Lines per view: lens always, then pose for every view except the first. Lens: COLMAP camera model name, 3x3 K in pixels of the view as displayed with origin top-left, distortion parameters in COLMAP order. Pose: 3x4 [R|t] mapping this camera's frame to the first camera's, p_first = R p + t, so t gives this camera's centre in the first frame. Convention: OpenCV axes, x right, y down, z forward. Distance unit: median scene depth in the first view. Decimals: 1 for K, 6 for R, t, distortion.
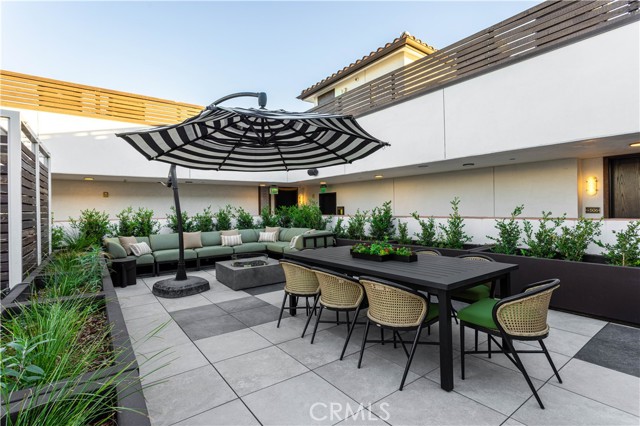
lens RADIAL K [[310.1, 0, 321.5], [0, 310.1, 210.9], [0, 0, 1]] dist [0.002298, 0.000296]
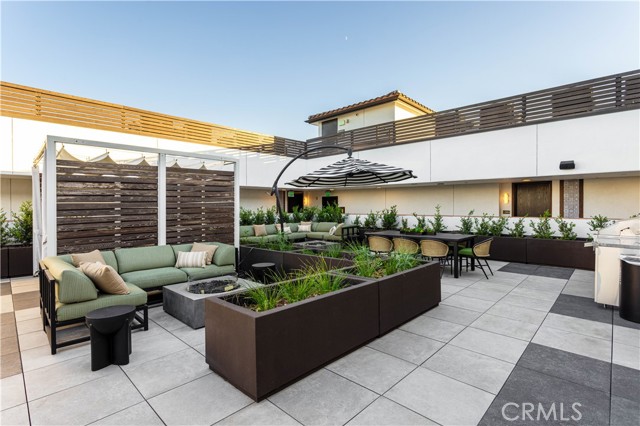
lens RADIAL K [[310.1, 0, 317.3], [0, 310.1, 212.7], [0, 0, 1]] dist [0.002298, 0.000296]
pose [[0.987120, 0.005988, 0.159869, -0.503826], [-0.008565, 0.999844, 0.015435, -0.017100], [-0.159751, -0.016605, 0.987018, -0.609316]]
